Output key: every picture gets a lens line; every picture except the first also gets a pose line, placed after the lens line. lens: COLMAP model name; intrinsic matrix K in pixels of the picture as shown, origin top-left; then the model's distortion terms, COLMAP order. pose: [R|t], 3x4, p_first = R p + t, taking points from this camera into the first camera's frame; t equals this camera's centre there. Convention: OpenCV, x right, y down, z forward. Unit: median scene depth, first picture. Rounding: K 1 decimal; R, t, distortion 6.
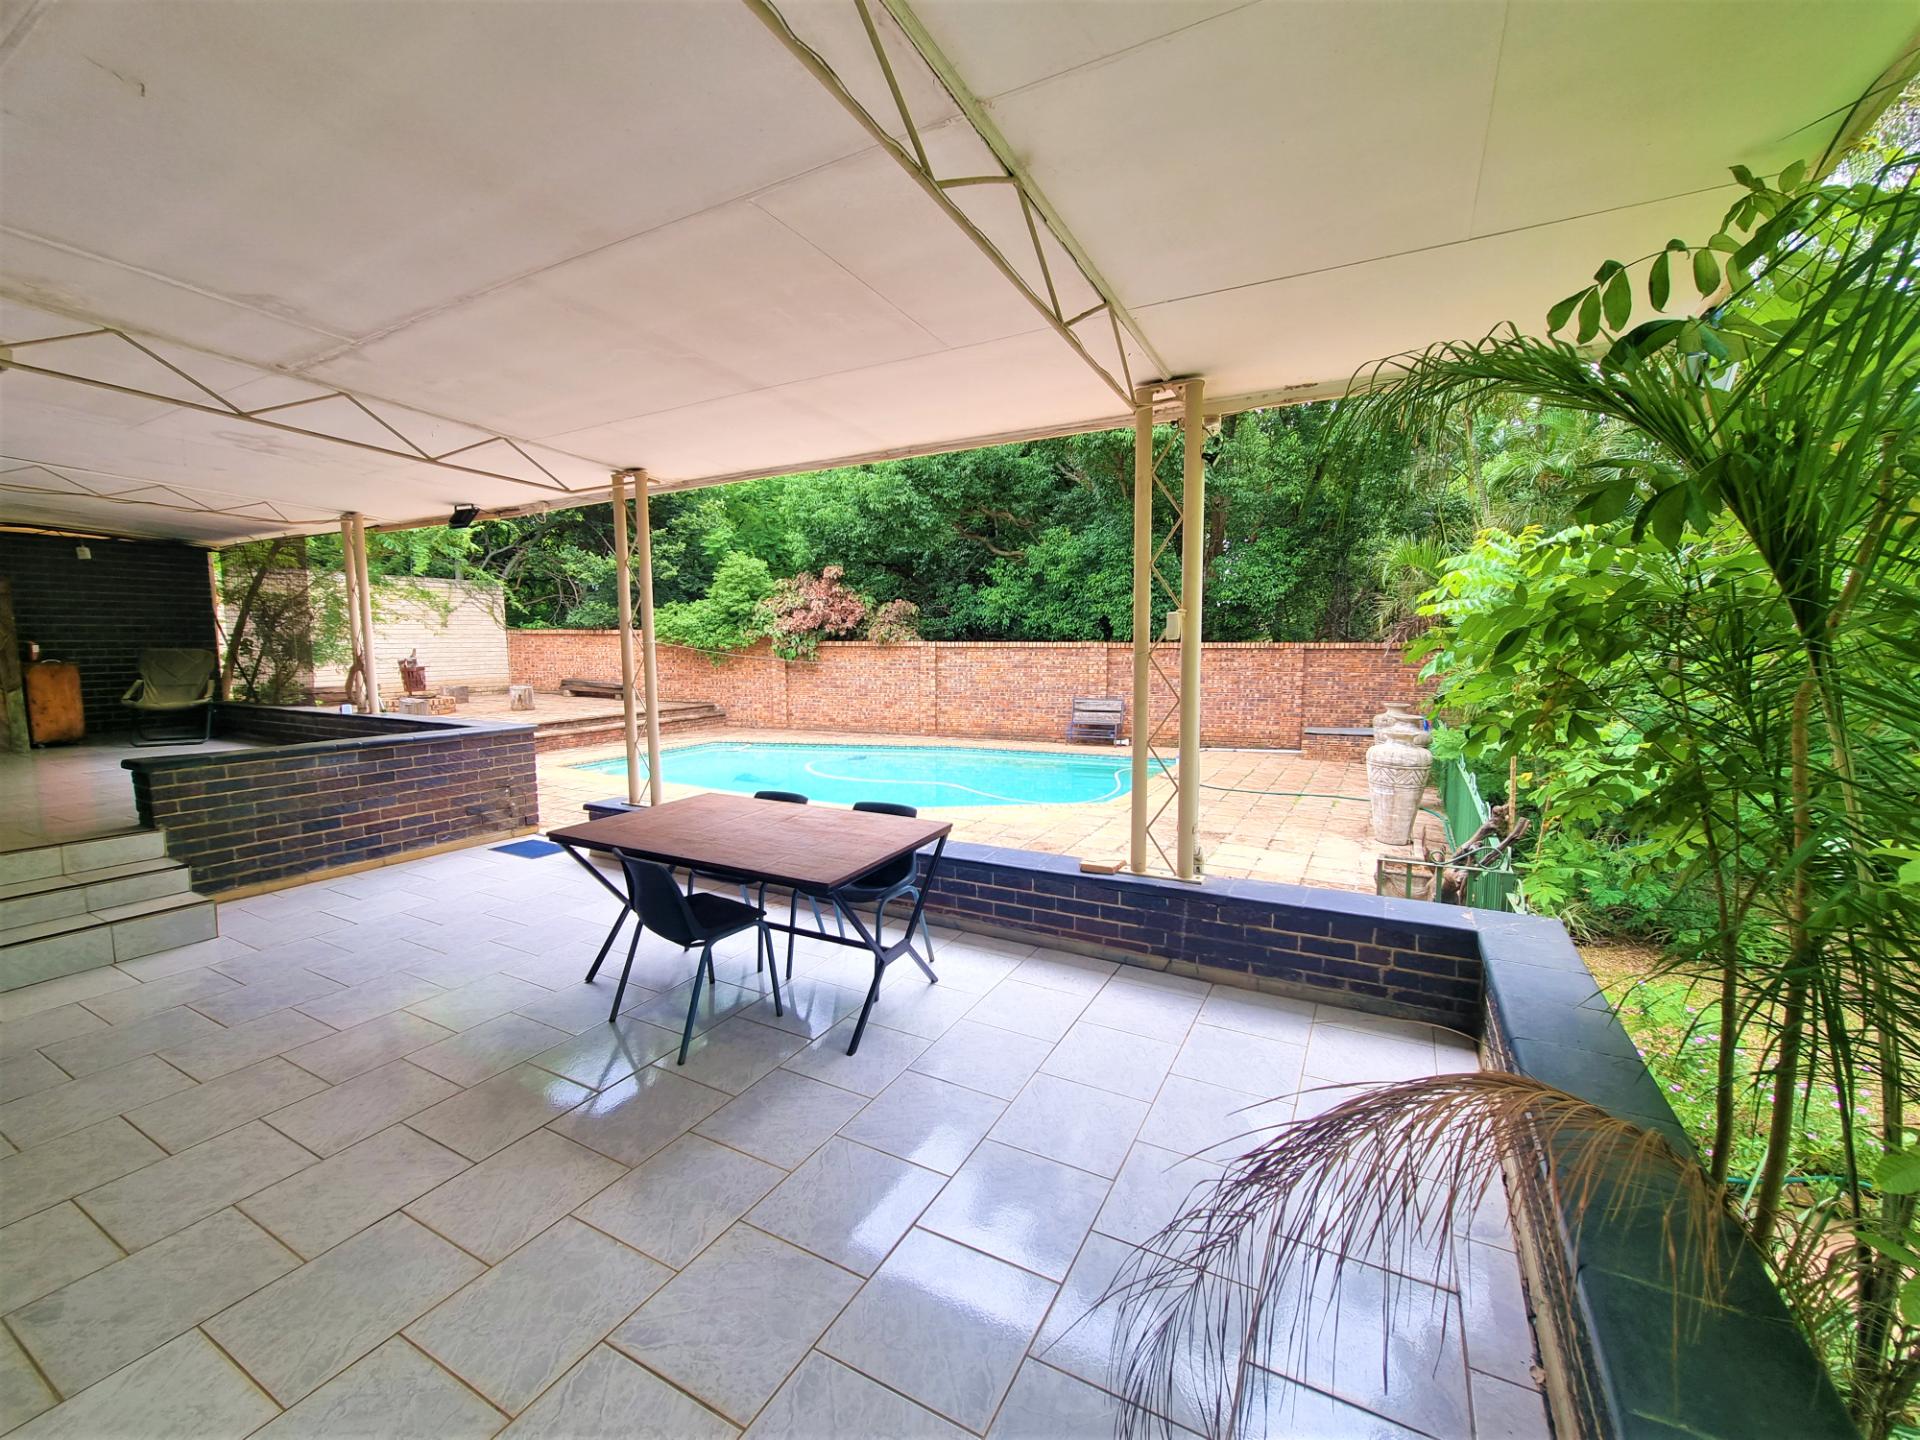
lens RADIAL K [[795.2, 0, 967.4], [0, 795.2, 715.8], [0, 0, 1]] dist [-0.003797, 0.001349]
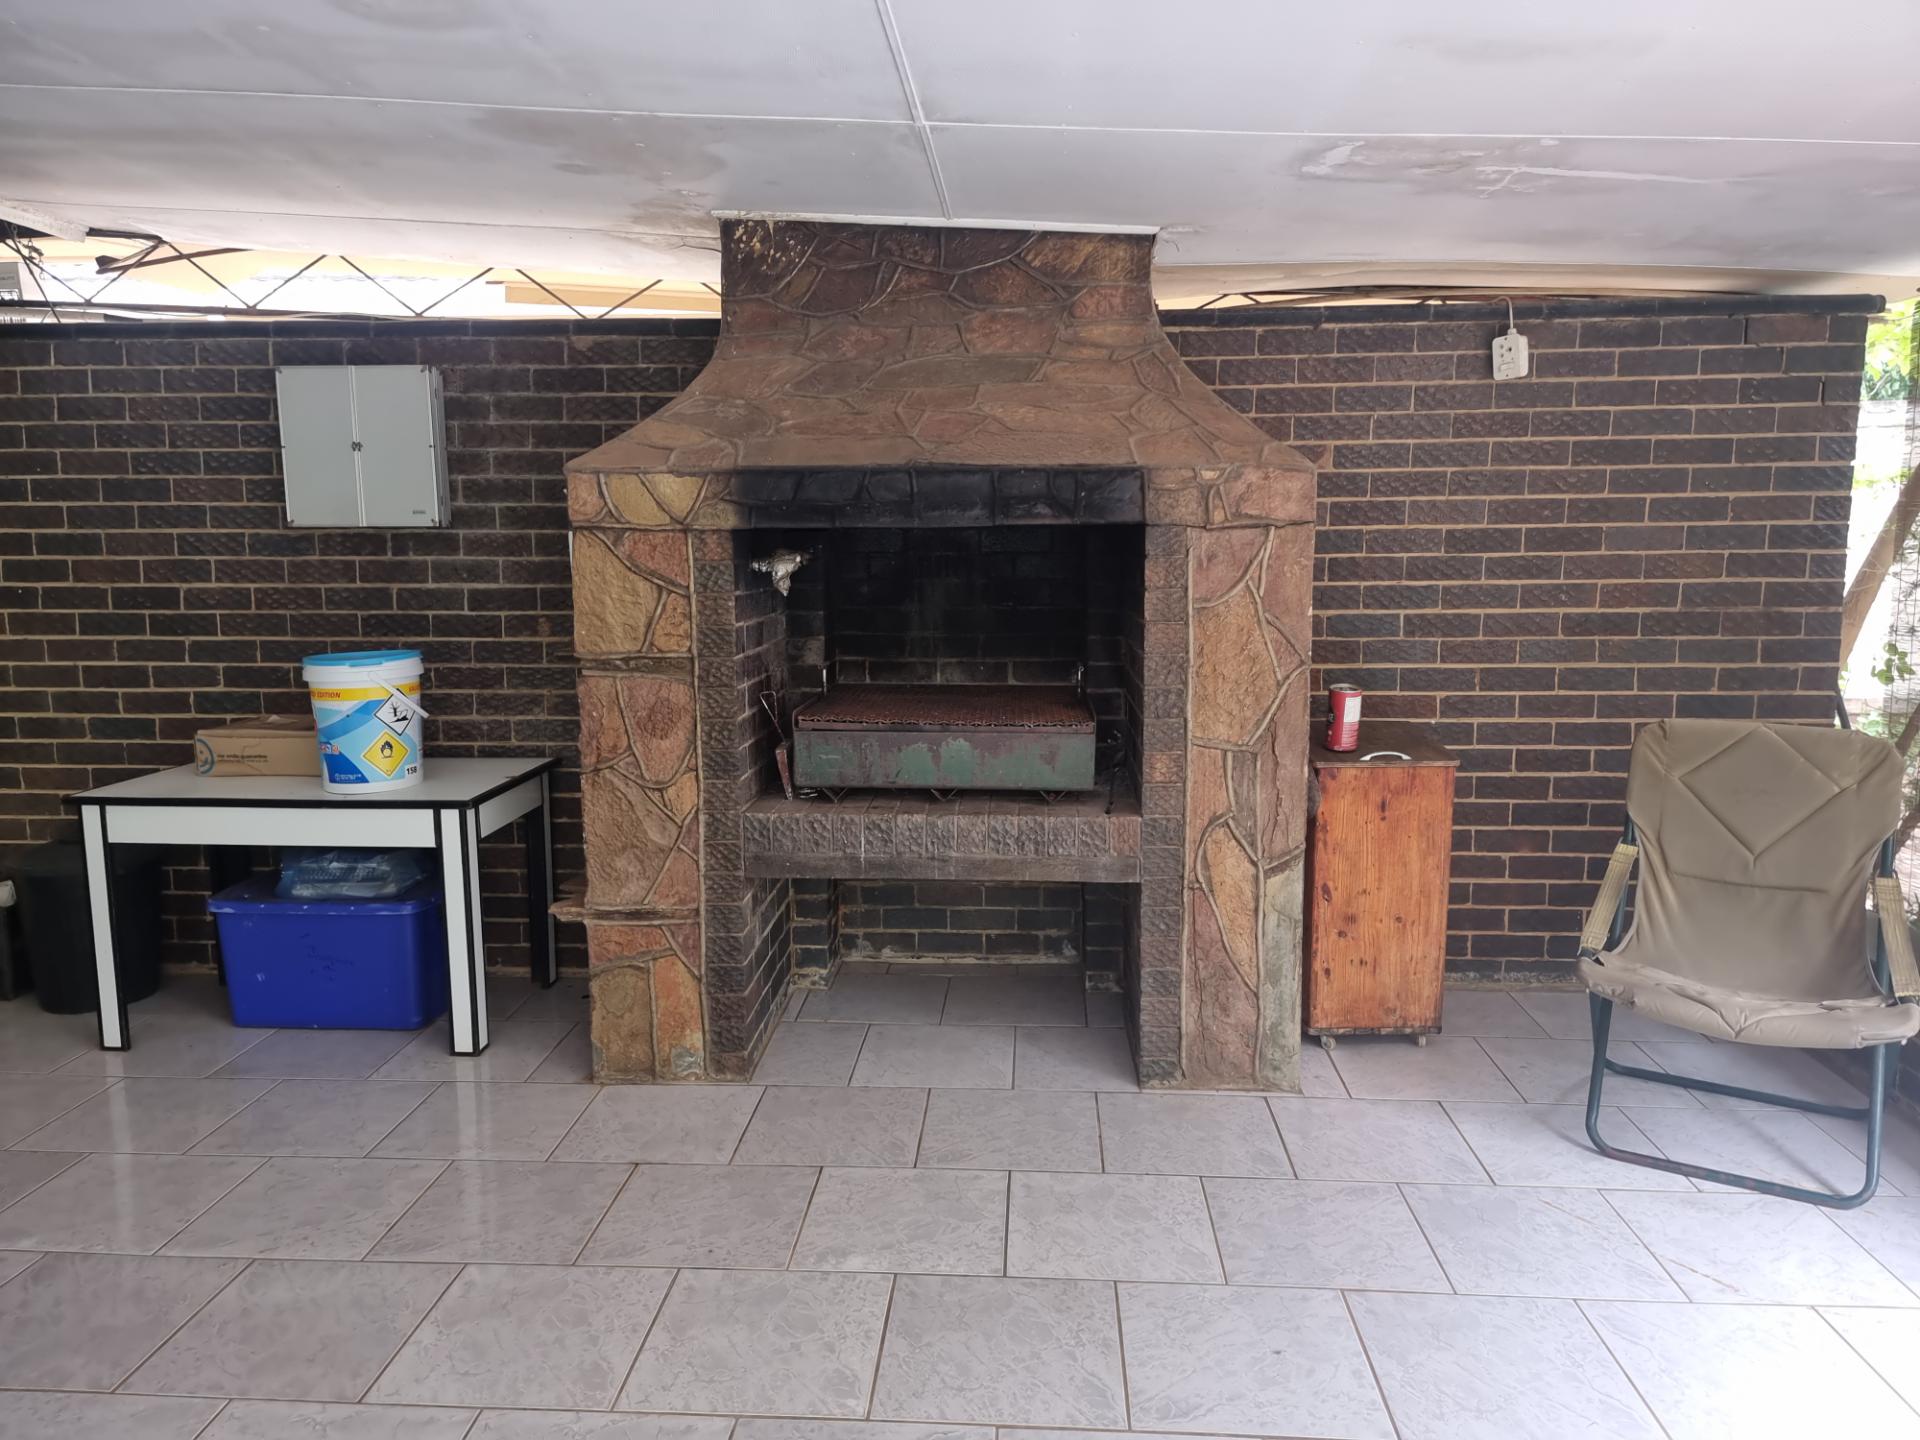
lens RADIAL K [[1346.9, 0, 961.8], [0, 1346.9, 720.1], [0, 0, 1]] dist [0.061593, -0.034627]
pose [[0.426742, 0.123282, -0.895932, -0.369056], [-0.081847, 0.991865, 0.097498, -0.051181], [0.900662, 0.031723, 0.433360, 0.307189]]
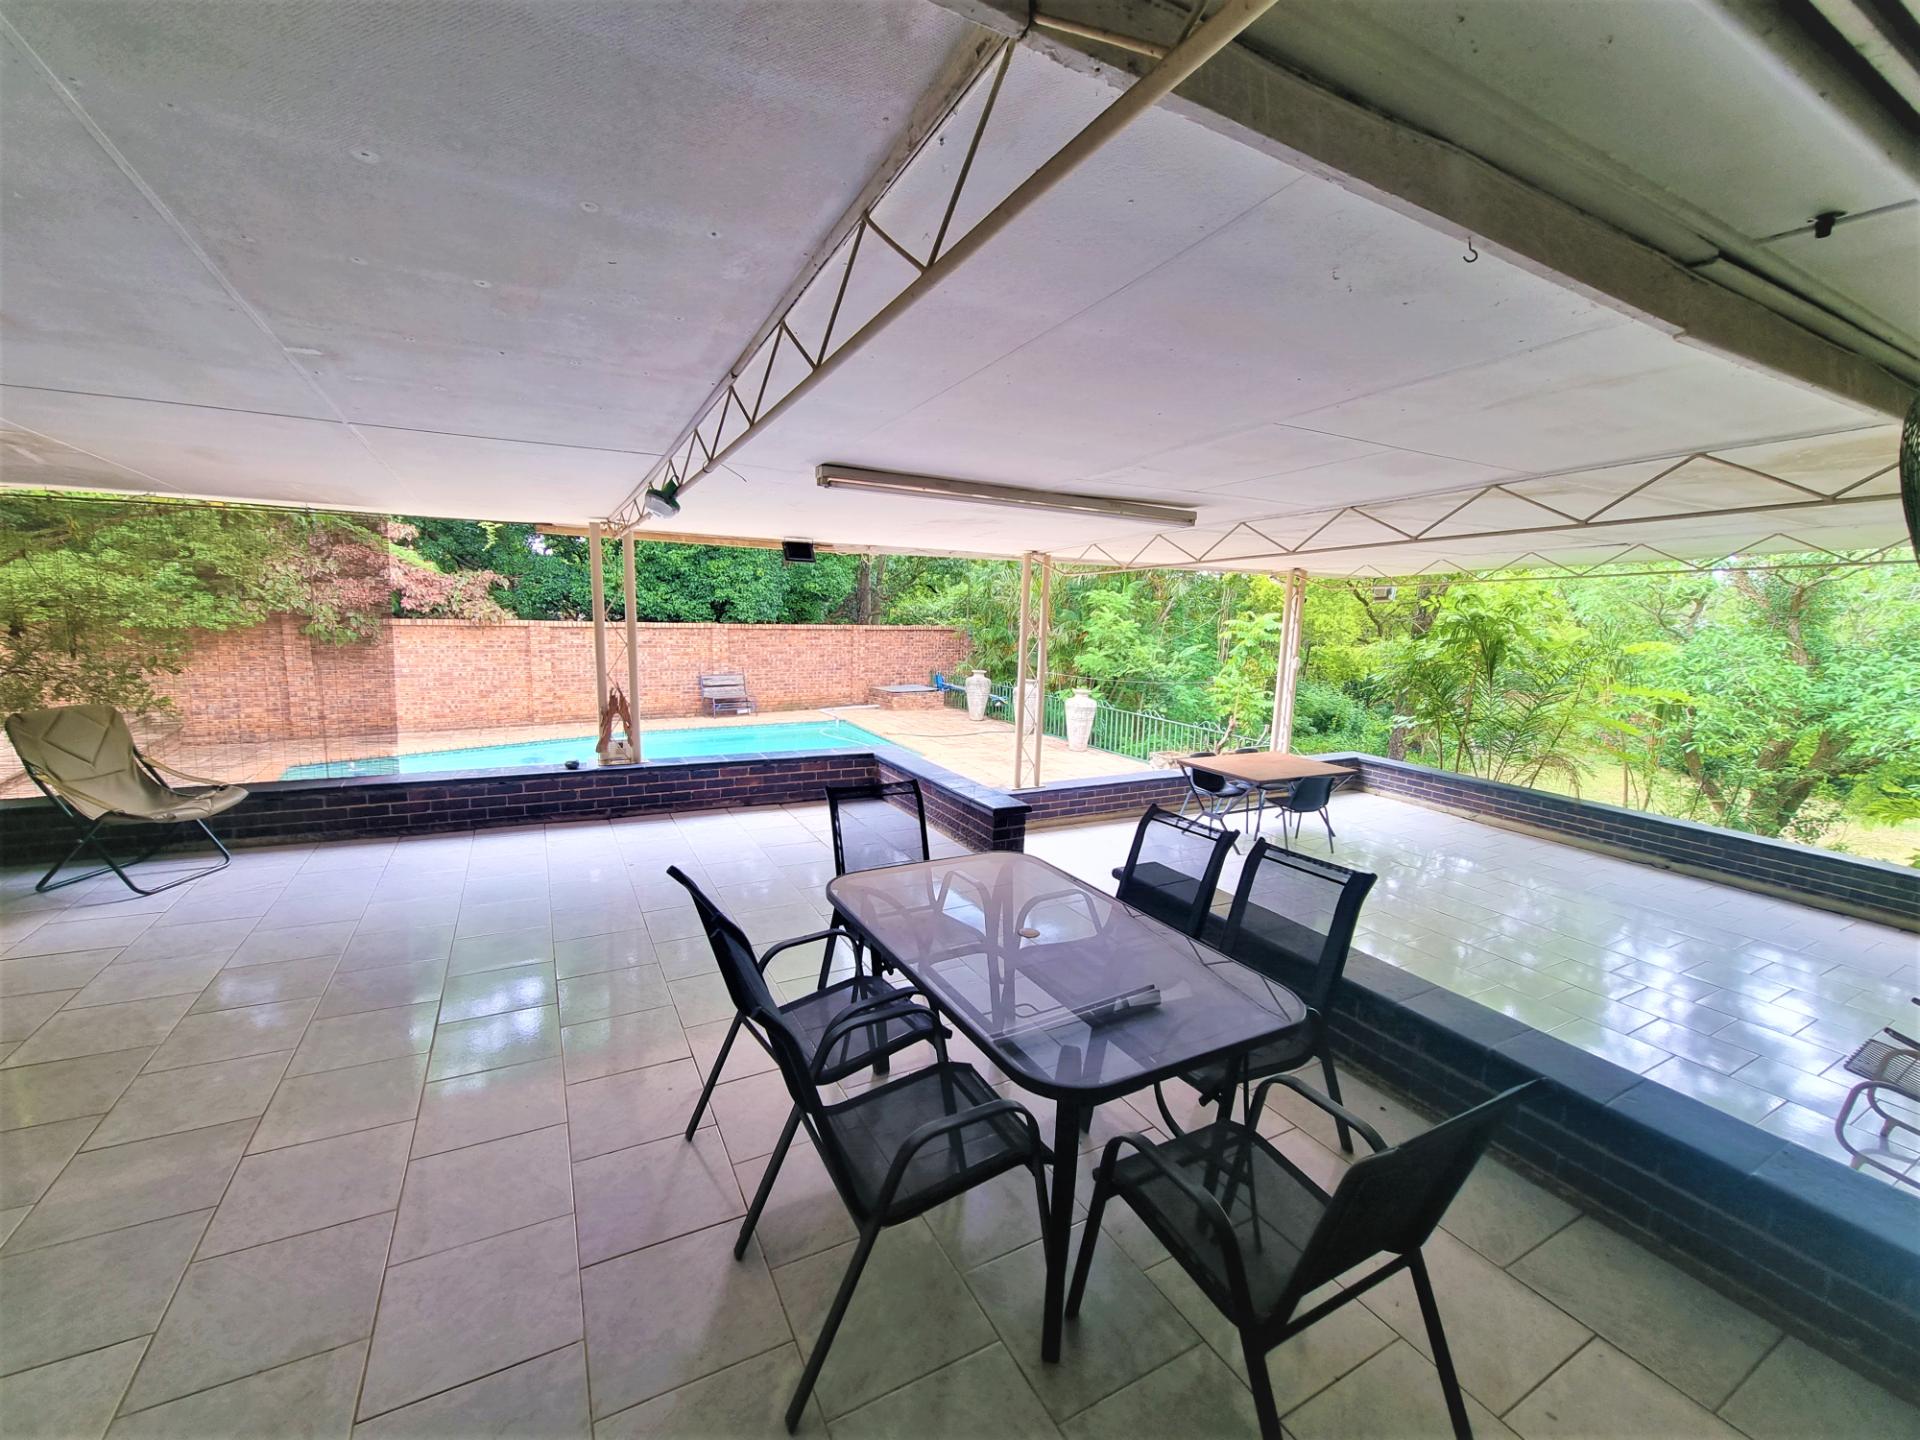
lens RADIAL K [[795.2, 0, 960.4], [0, 795.2, 725.0], [0, 0, 1]] dist [-0.003797, 0.001349]
pose [[0.544468, -0.108238, 0.831769, -0.566384], [0.043923, 0.993958, 0.100592, -0.046595], [-0.837631, -0.018235, 0.545933, 0.110006]]
